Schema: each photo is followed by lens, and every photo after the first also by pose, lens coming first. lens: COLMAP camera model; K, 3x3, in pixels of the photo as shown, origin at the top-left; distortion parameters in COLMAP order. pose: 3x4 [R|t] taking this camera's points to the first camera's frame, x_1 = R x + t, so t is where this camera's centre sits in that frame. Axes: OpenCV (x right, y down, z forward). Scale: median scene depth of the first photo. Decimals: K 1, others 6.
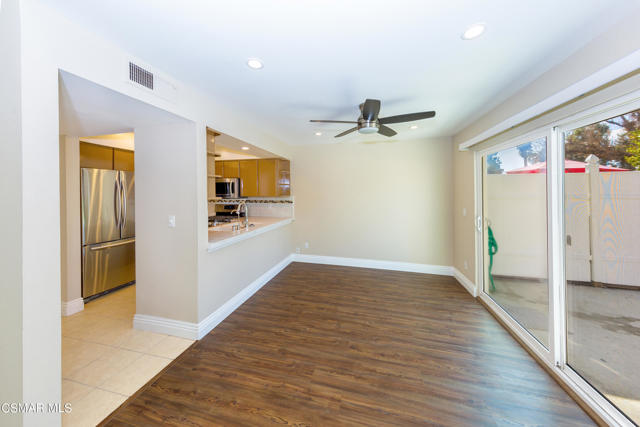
lens RADIAL K [[213.0, 0, 318.4], [0, 213.0, 192.9], [0, 0, 1]] dist [0.000869, 0.000088]
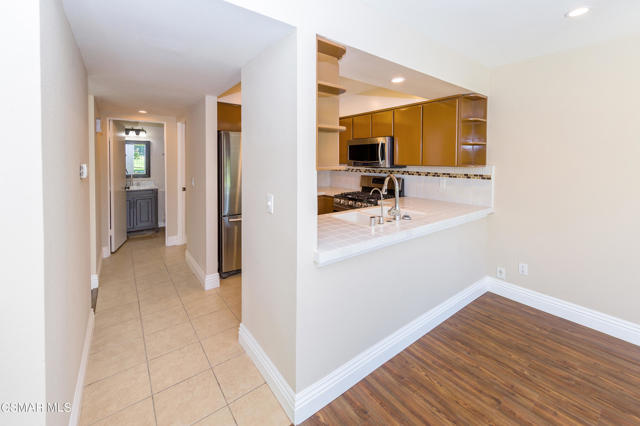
lens RADIAL K [[263.3, 0, 313.2], [0, 263.3, 168.5], [0, 0, 1]] dist [0.001986, 0.000184]
pose [[0.772639, 0.025955, -0.634315, -0.060179], [-0.005466, 0.999399, 0.034234, 0.001157], [0.634822, -0.022984, 0.772317, 0.283012]]
